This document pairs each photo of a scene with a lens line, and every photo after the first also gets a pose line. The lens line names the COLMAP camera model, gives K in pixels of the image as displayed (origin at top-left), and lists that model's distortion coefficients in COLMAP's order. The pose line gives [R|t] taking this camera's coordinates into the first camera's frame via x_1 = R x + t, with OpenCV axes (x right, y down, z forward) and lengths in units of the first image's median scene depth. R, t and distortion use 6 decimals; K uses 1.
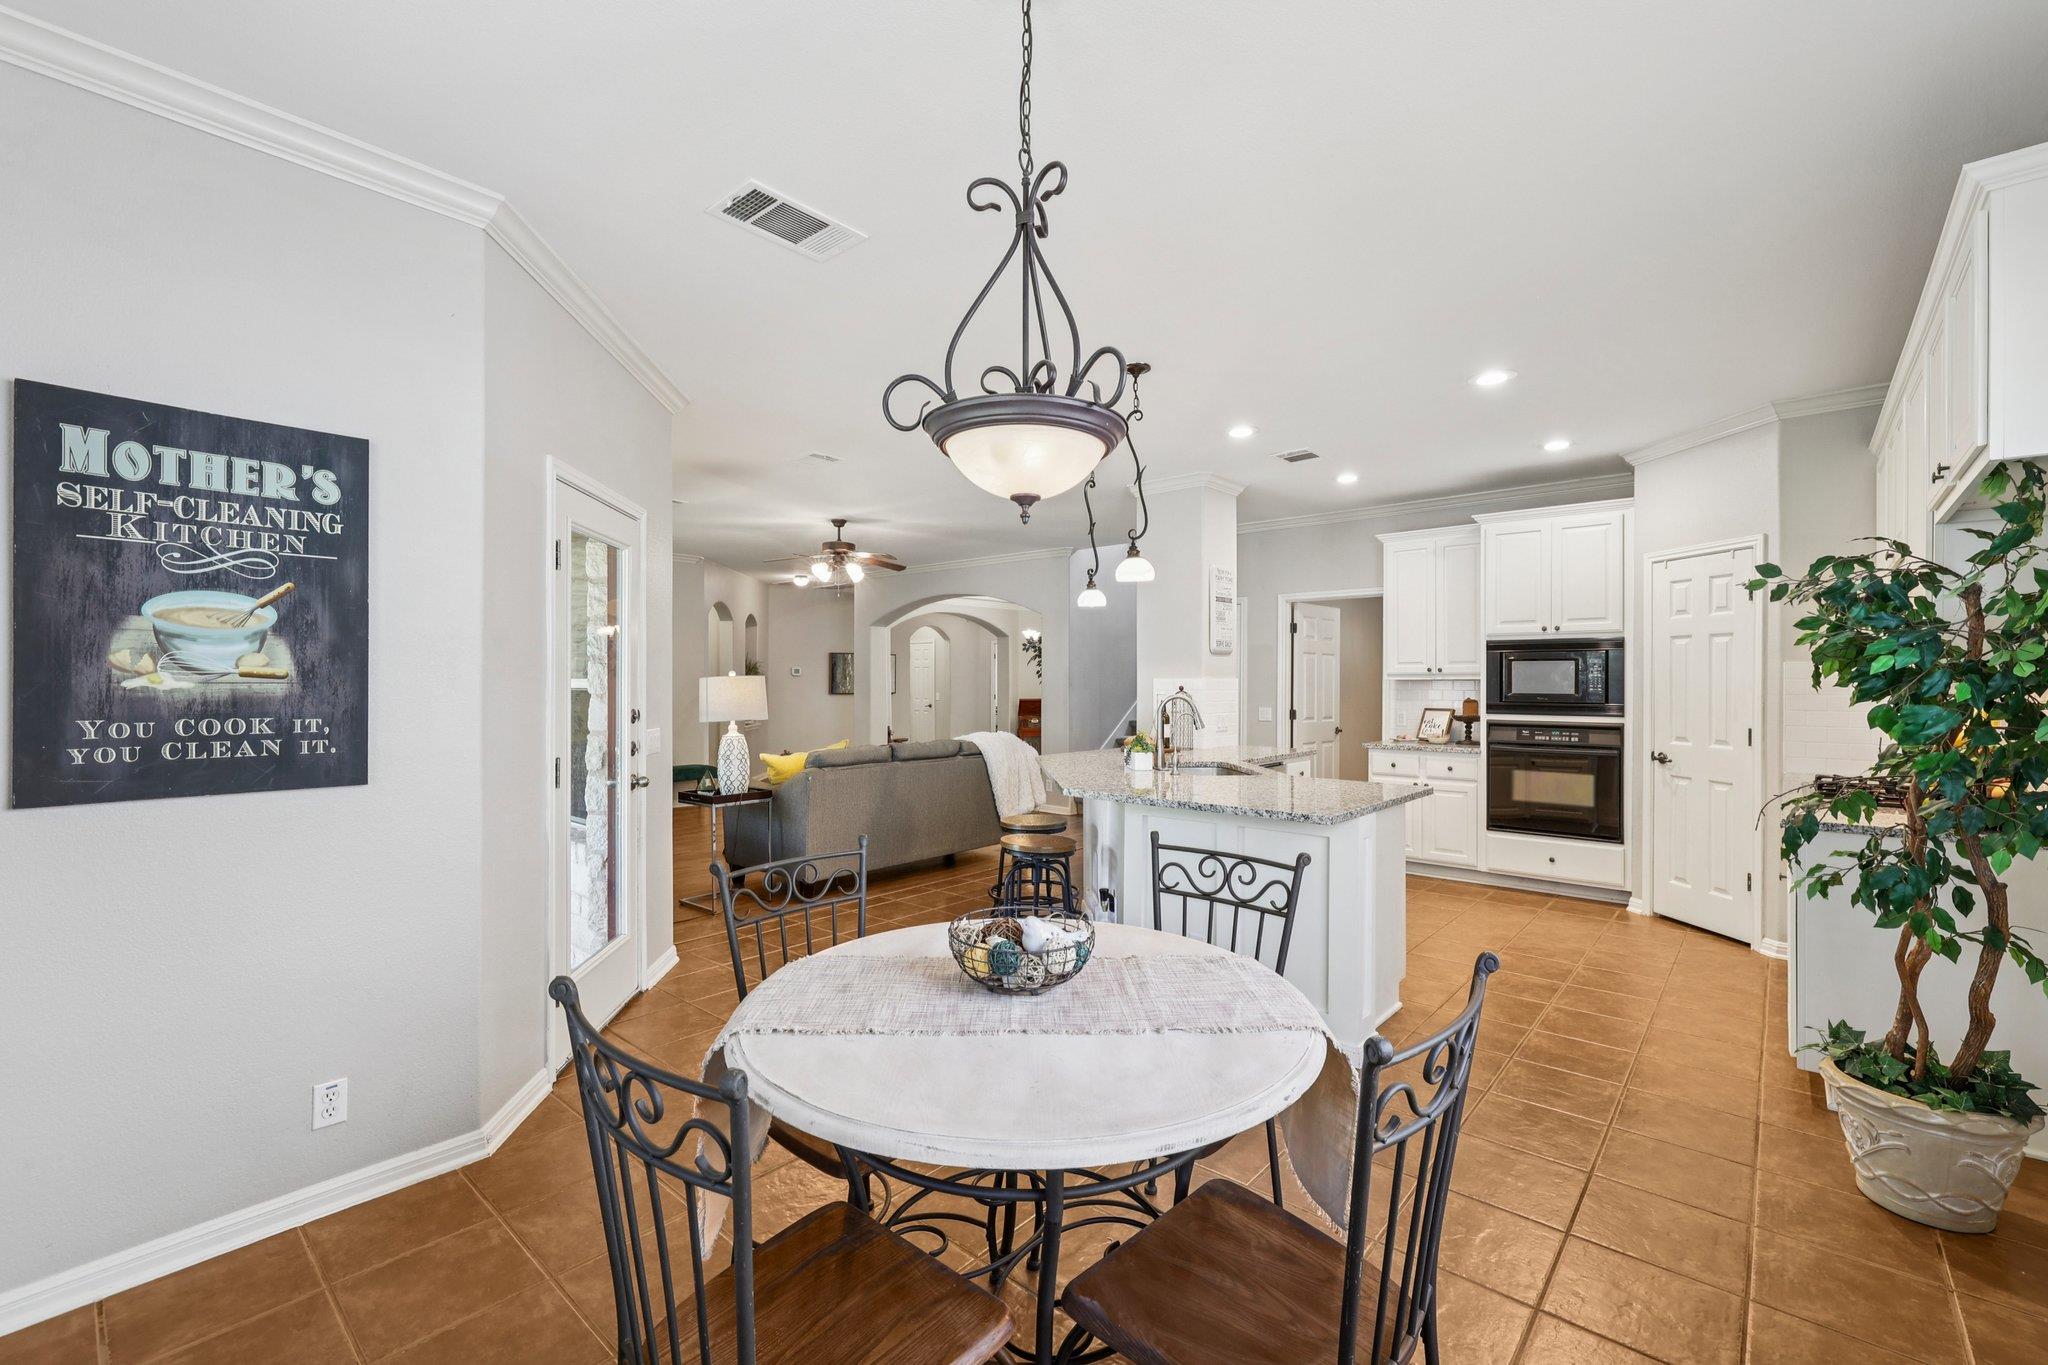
lens RADIAL K [[864.6, 0, 1032.7], [0, 864.6, 679.1], [0, 0, 1]] dist [0.000005, 0.000675]
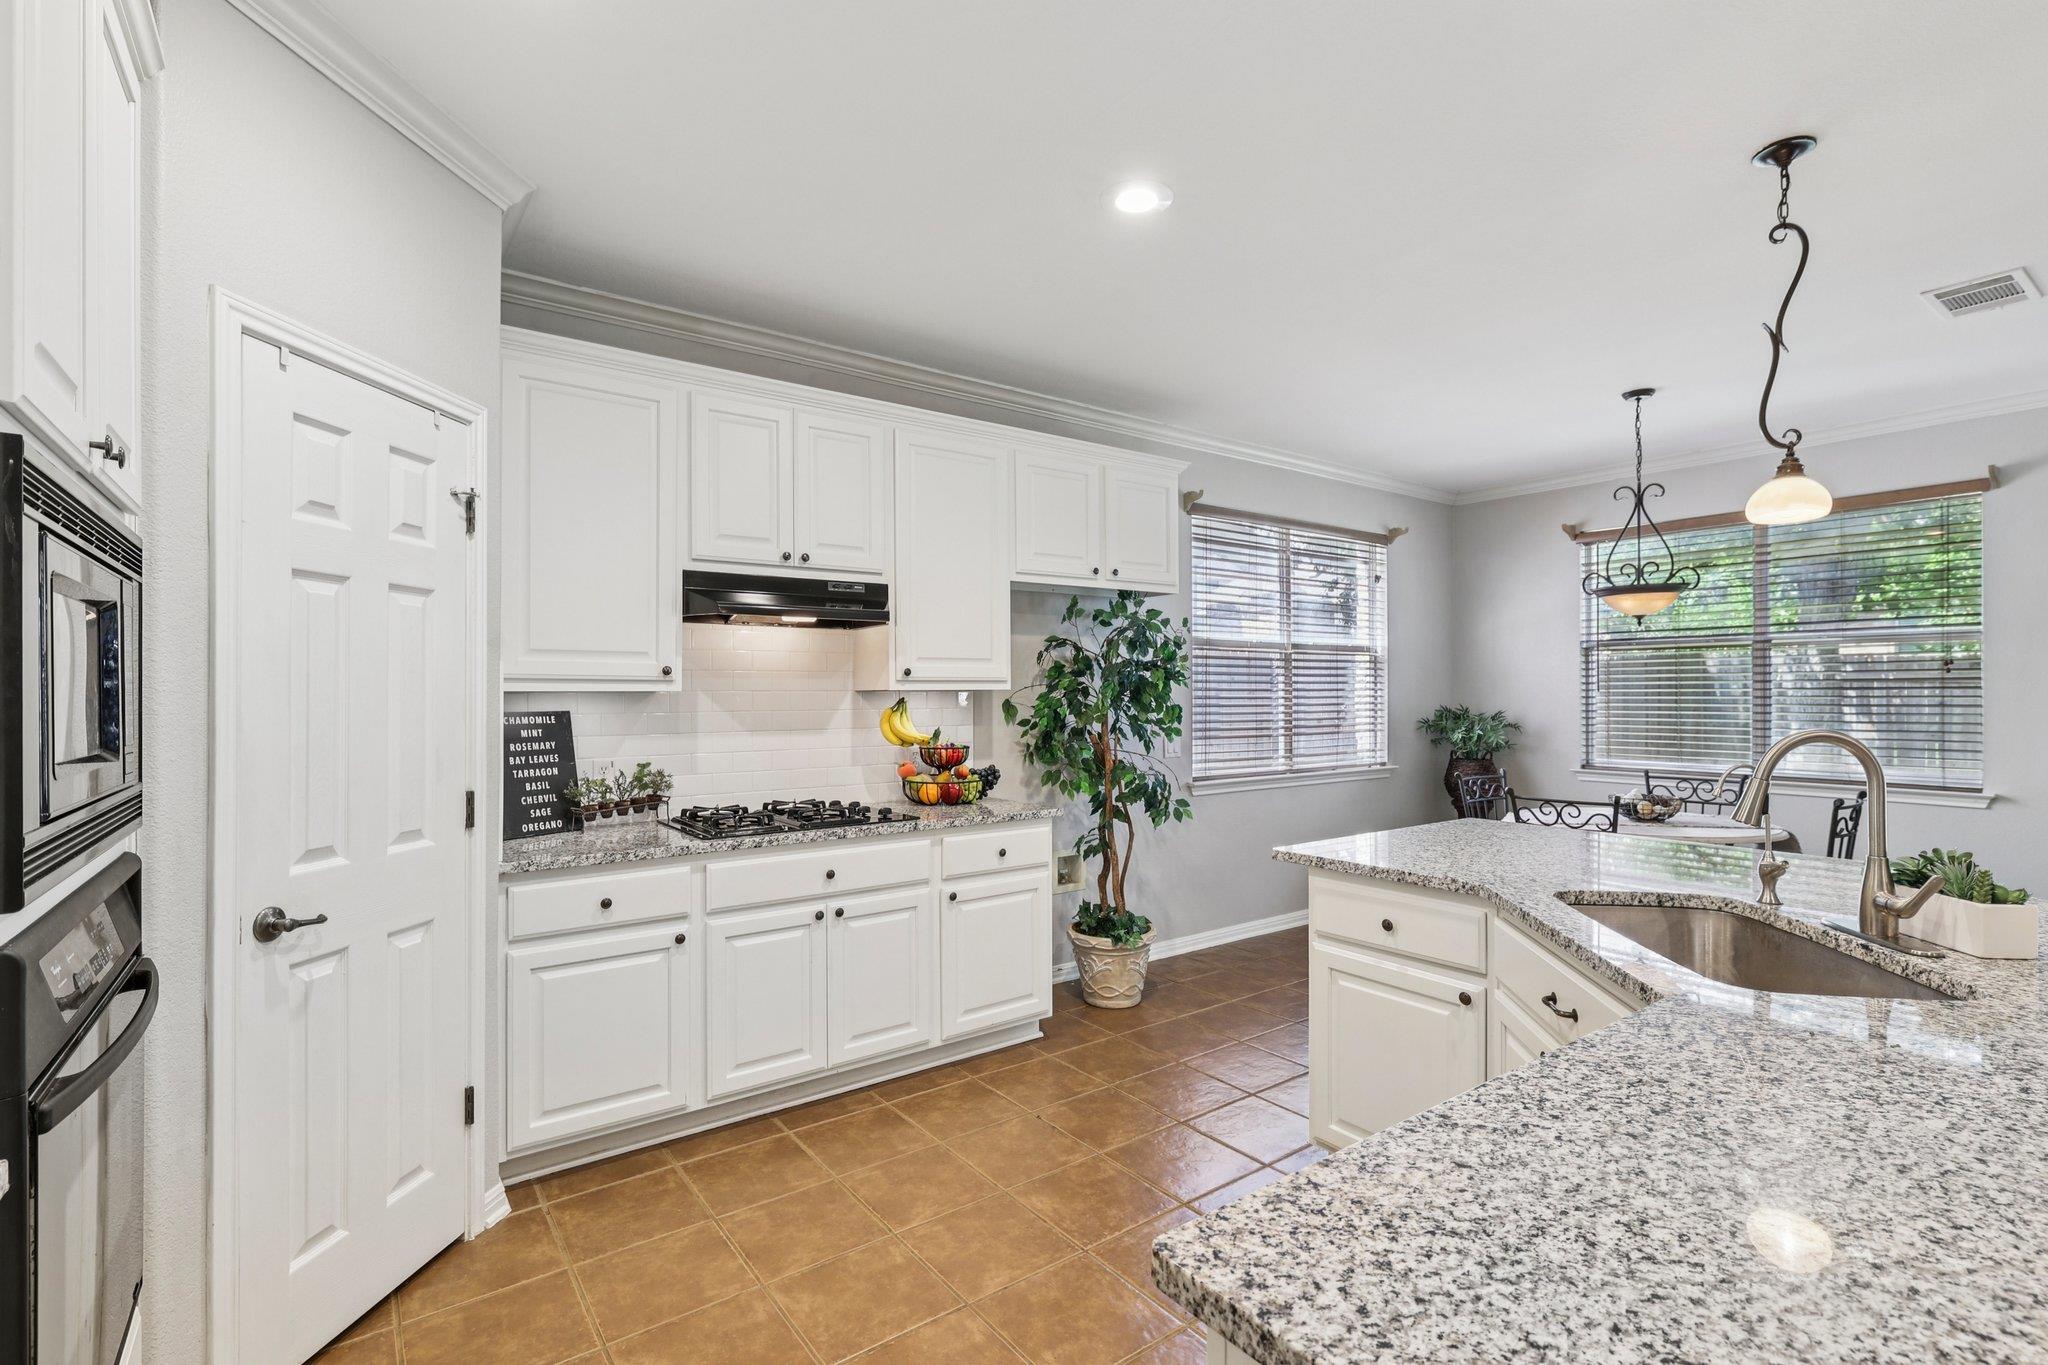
lens RADIAL K [[940.8, 0, 1026.2], [0, 940.8, 690.6], [0, 0, 1]] dist [0.001405, 0.000128]
pose [[-0.976007, 0.001774, 0.217733, 0.333270], [0.001513, 0.999998, -0.001366, 0.000875], [-0.217735, -0.001004, -0.976007, 1.198364]]
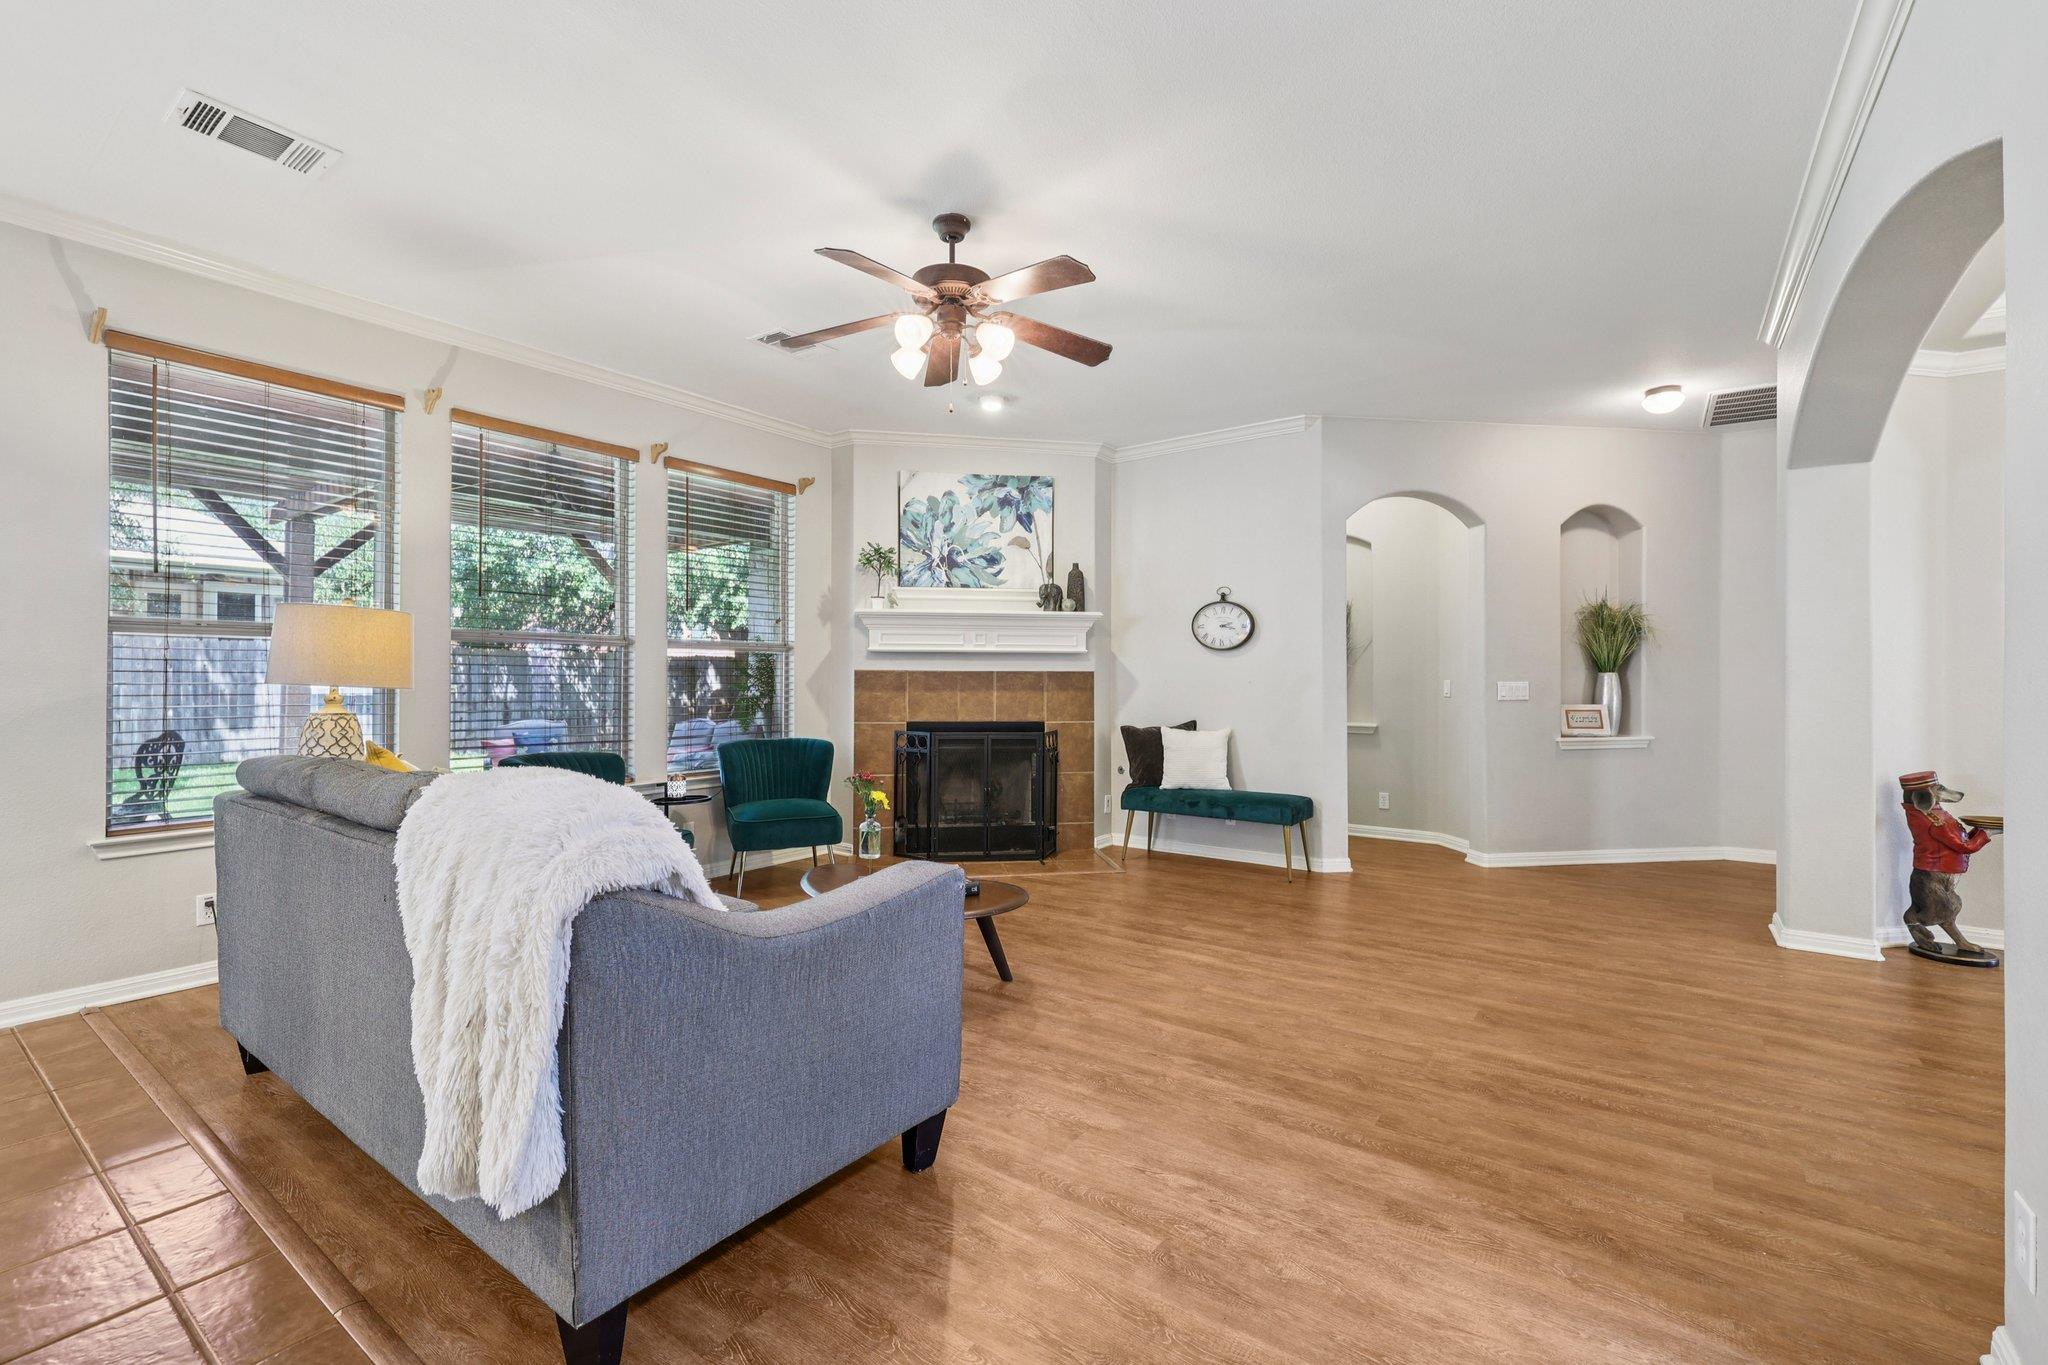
lens RADIAL K [[864.6, 0, 1031.6], [0, 864.6, 673.6], [0, 0, 1]] dist [0.000005, 0.000675]
pose [[0.096995, -0.004232, -0.995276, 0.249391], [-0.001626, 0.999989, -0.004410, 0.041875], [0.995284, 0.002046, 0.096987, 1.395127]]
